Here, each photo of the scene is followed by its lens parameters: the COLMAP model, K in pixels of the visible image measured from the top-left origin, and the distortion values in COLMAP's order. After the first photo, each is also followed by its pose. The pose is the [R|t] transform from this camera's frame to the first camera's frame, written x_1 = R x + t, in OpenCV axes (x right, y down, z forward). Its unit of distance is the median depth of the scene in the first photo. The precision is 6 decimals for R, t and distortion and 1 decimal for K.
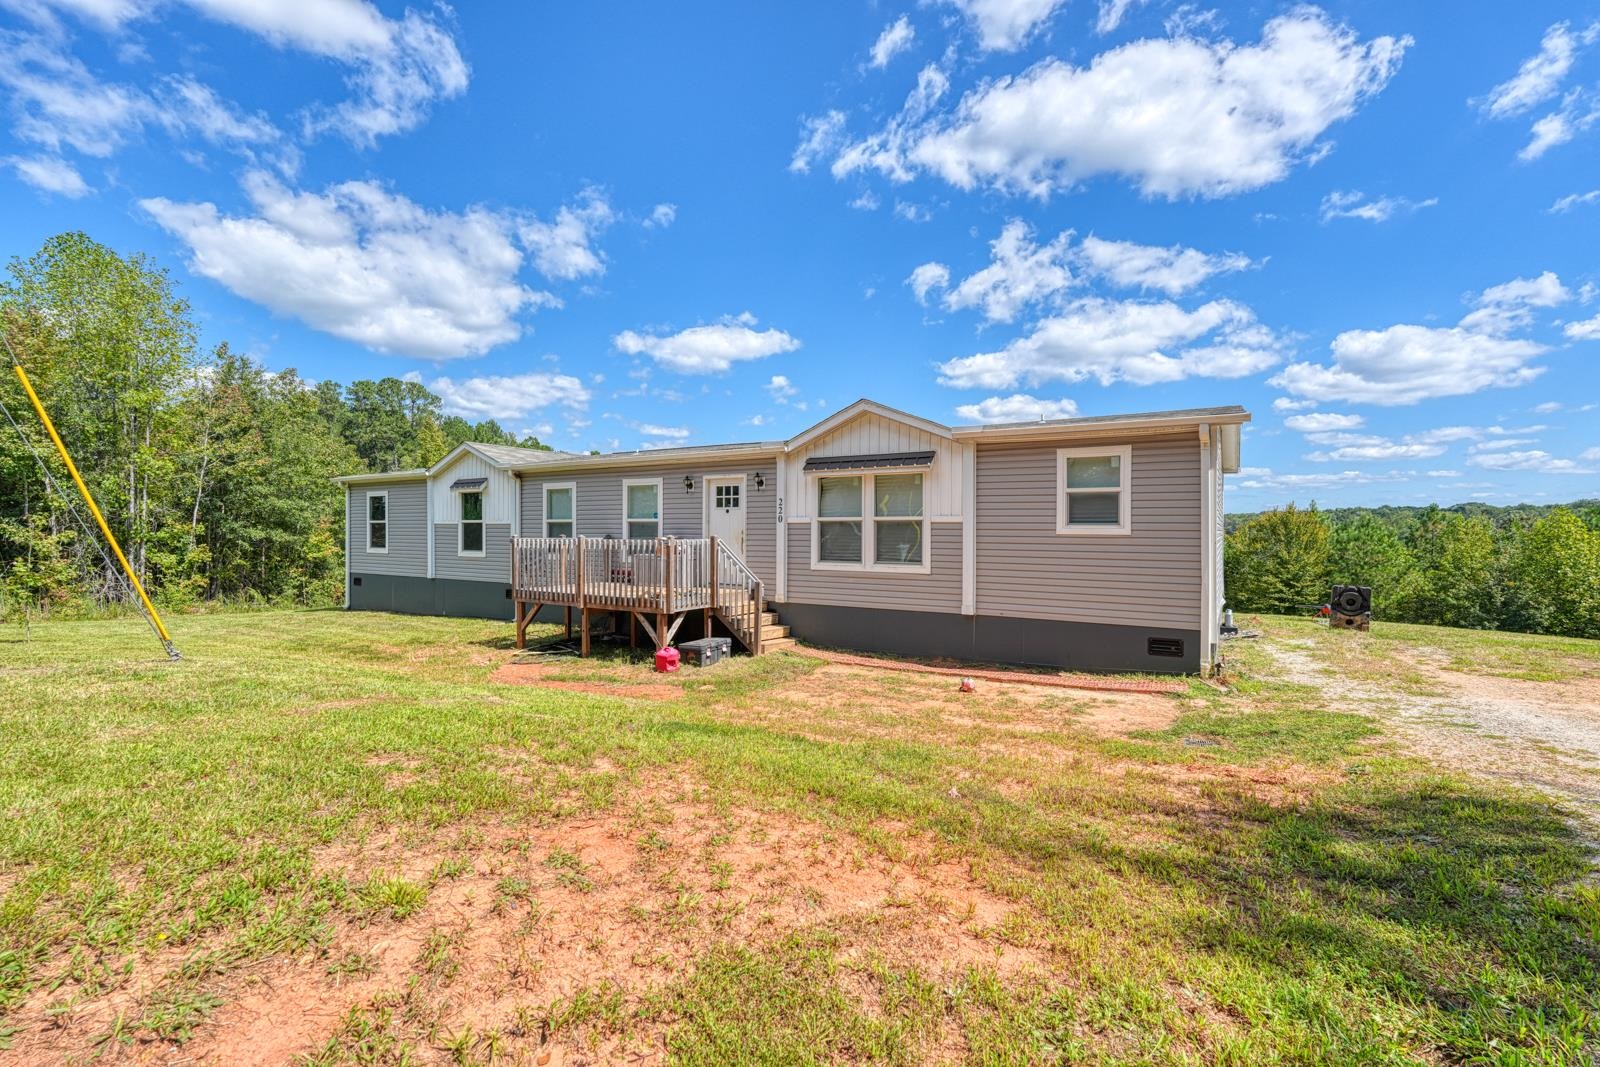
lens RADIAL K [[706.5, 0, 798.2], [0, 706.5, 532.1], [0, 0, 1]] dist [0.001369, -0.000227]
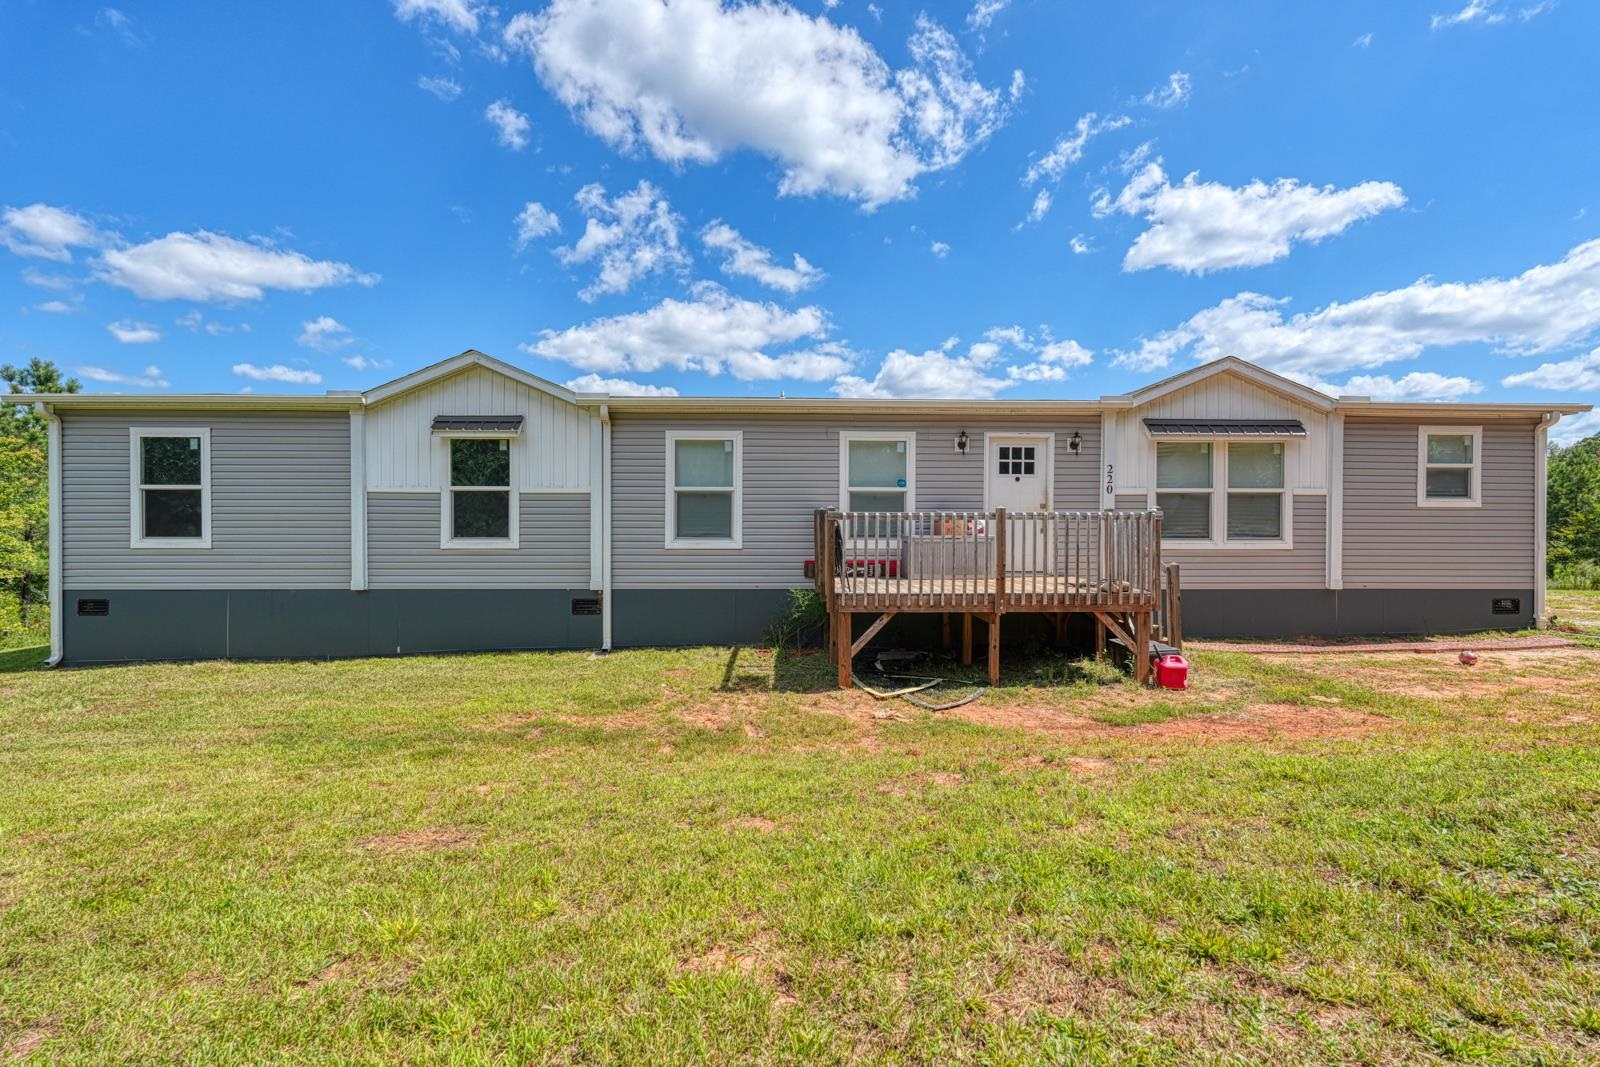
lens RADIAL K [[721.5, 0, 808.6], [0, 721.5, 526.7], [0, 0, 1]] dist [0.002504, 0.000004]
pose [[0.835207, -0.019051, 0.549606, -0.342229], [0.001674, 0.999483, 0.032101, -0.001312], [-0.549933, -0.025890, 0.834807, 0.211214]]
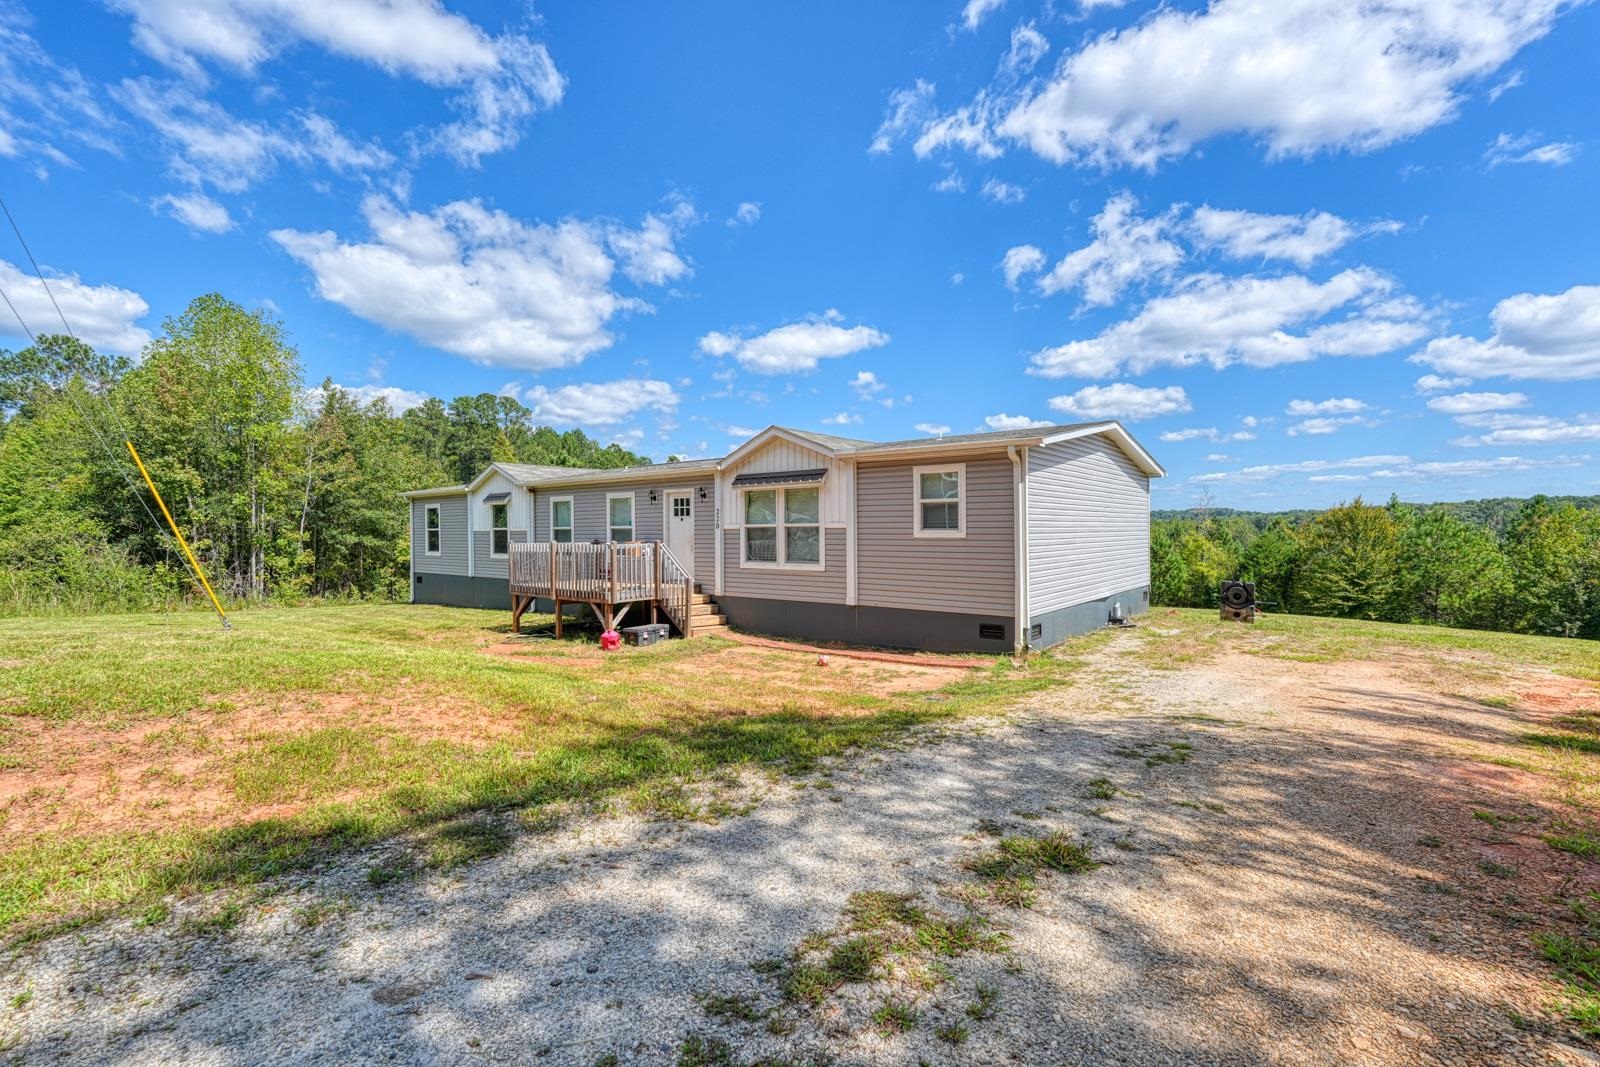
lens RADIAL K [[710.7, 0, 799.4], [0, 710.7, 565.8], [0, 0, 1]] dist [0.000016, 0.000117]
pose [[0.991943, -0.004012, -0.126620, 0.114579], [0.010081, 0.998828, 0.047332, -0.002957], [0.126281, -0.048227, 0.990821, -0.075575]]
